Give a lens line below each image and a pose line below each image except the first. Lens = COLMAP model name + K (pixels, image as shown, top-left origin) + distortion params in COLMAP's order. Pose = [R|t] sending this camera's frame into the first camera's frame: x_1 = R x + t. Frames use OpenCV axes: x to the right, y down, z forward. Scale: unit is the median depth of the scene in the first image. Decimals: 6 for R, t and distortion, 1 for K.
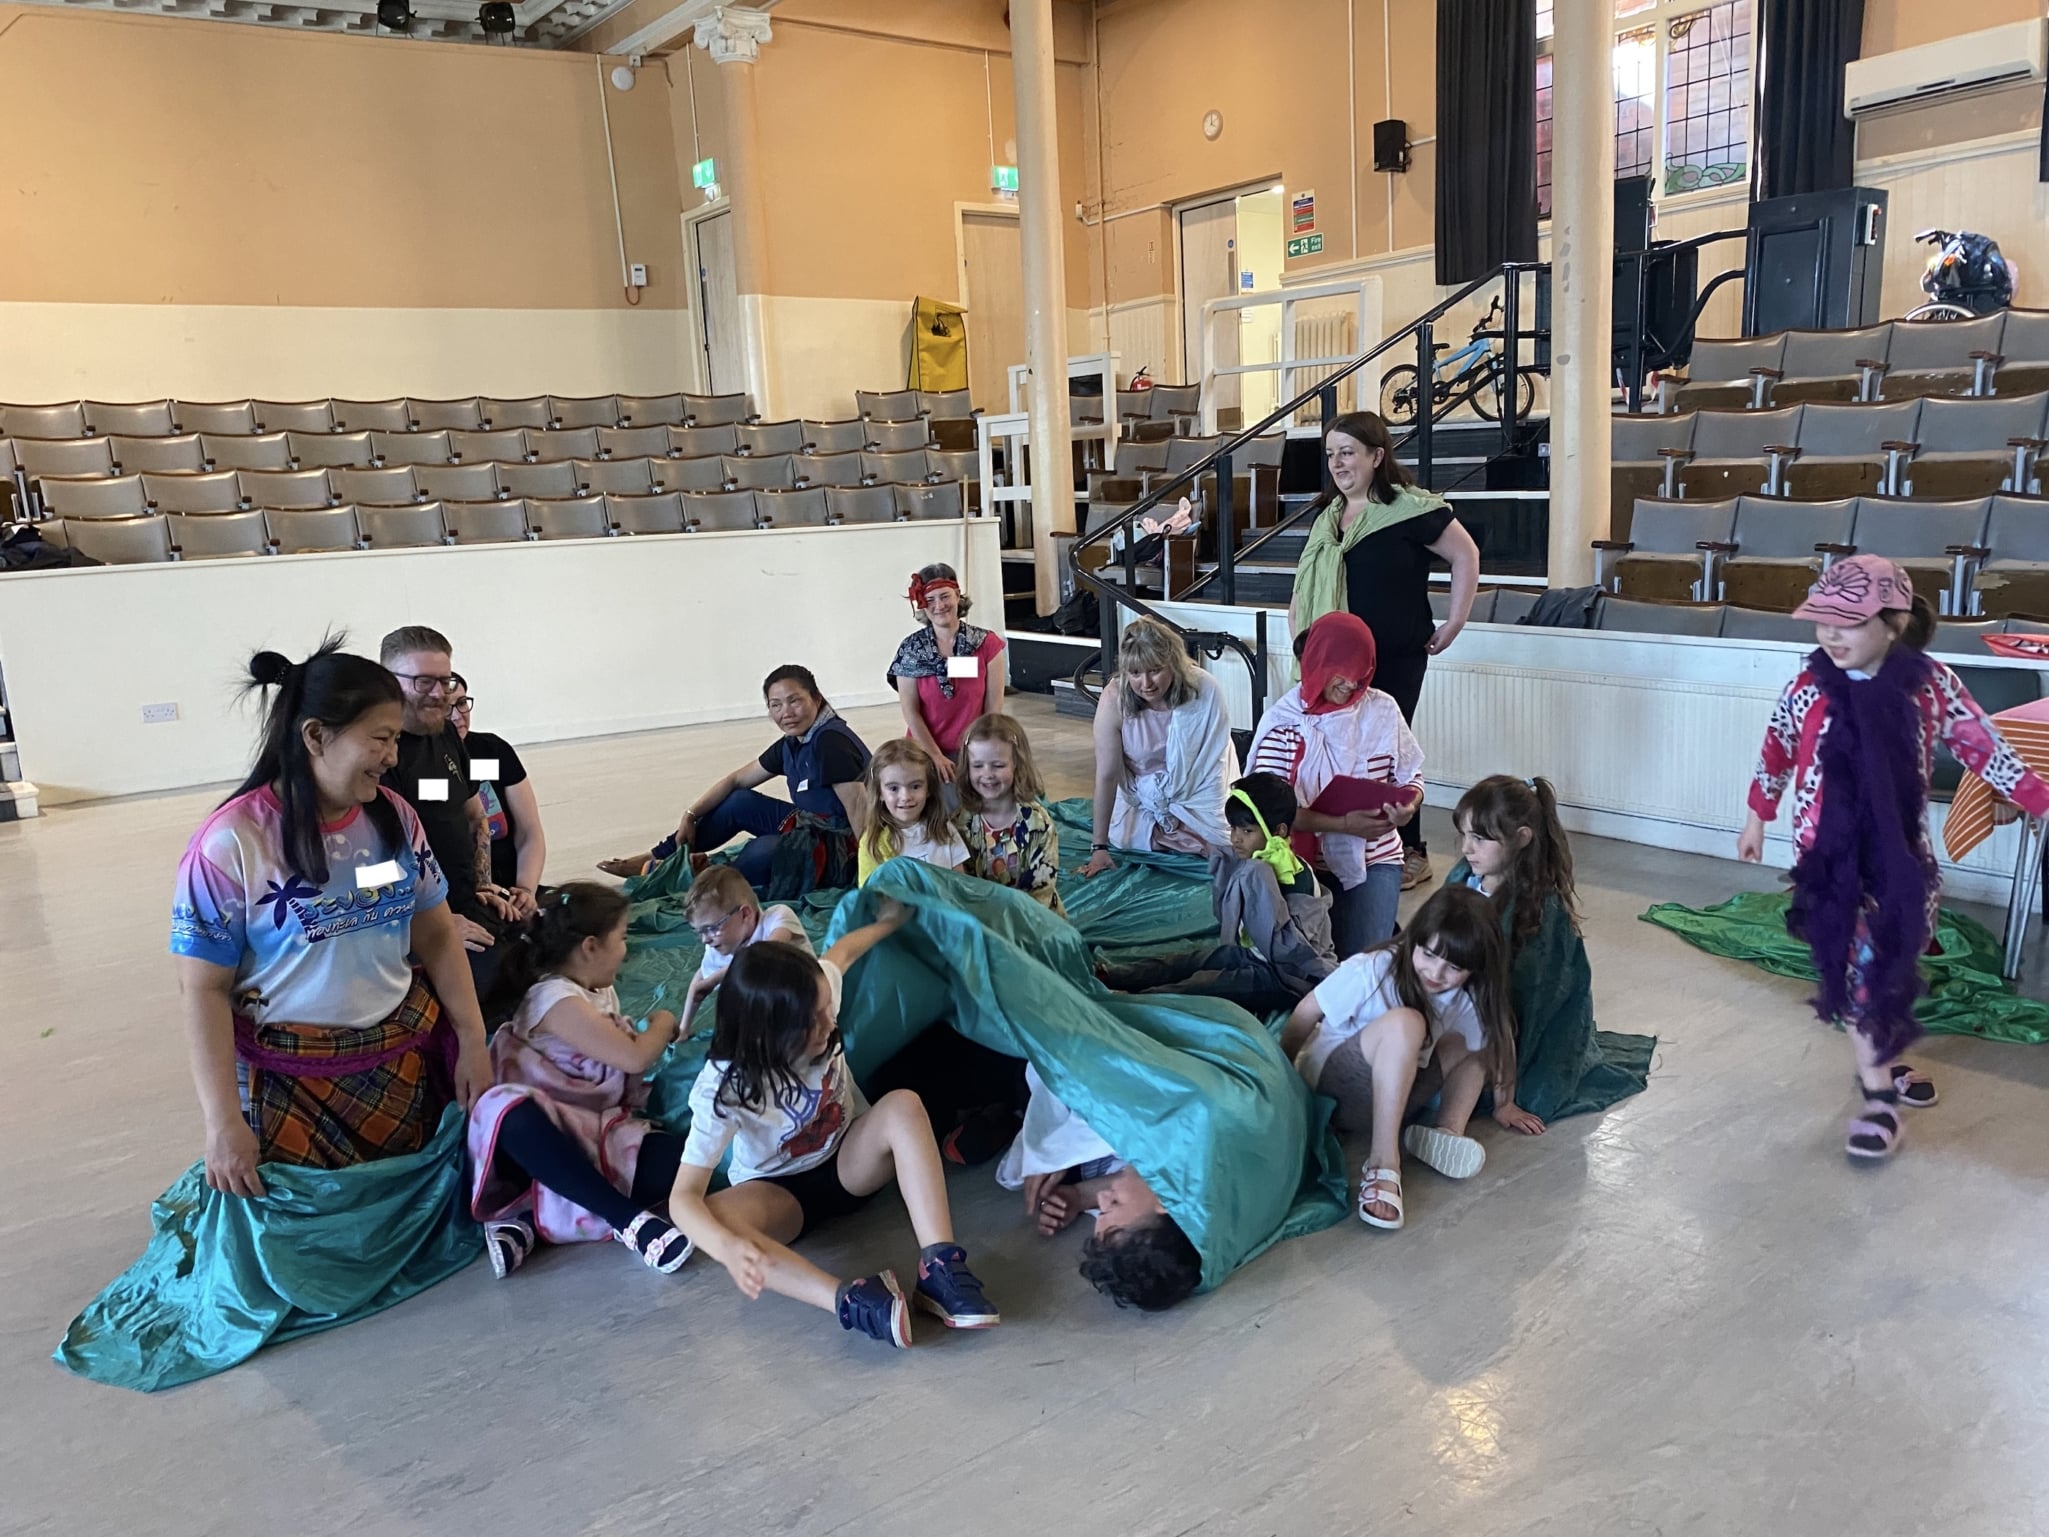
lens RADIAL K [[1599.7, 0, 1024.5], [0, 1599.7, 768.5], [0, 0, 1]] dist [0.018215, -0.011769]
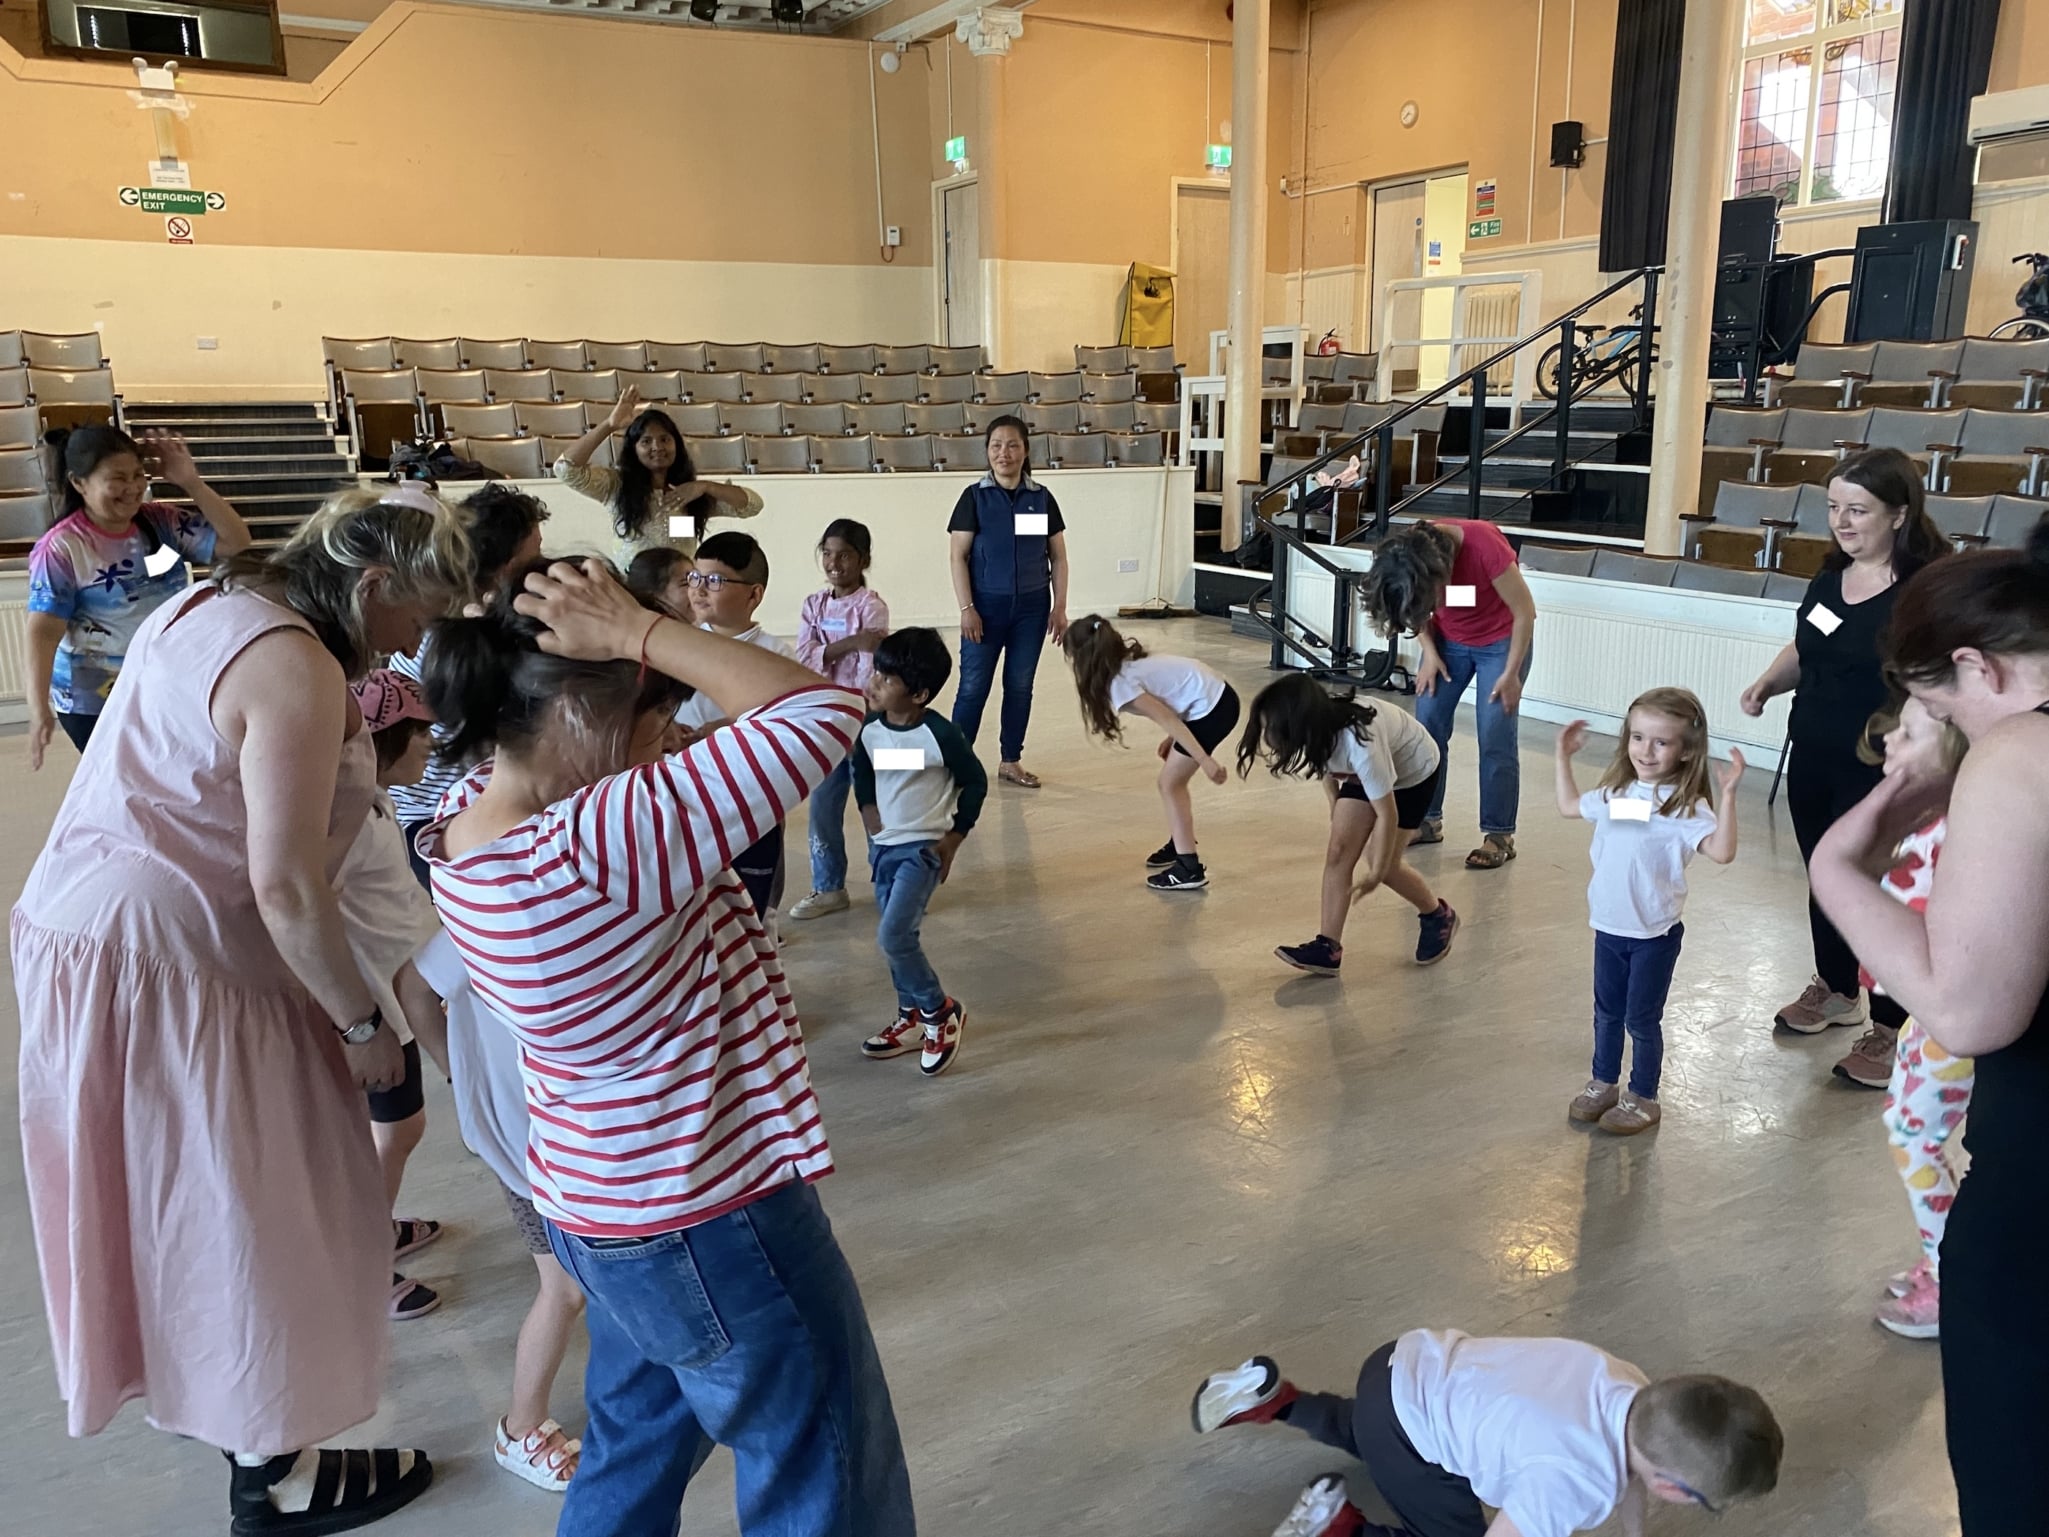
lens RADIAL K [[1599.7, 0, 1024.5], [0, 1599.7, 768.5], [0, 0, 1]] dist [0.018215, -0.011769]
pose [[0.992439, 0.064269, -0.104566, -0.002273], [-0.059415, 0.997035, 0.048890, 0.014485], [0.107398, -0.042307, 0.993316, -0.181884]]
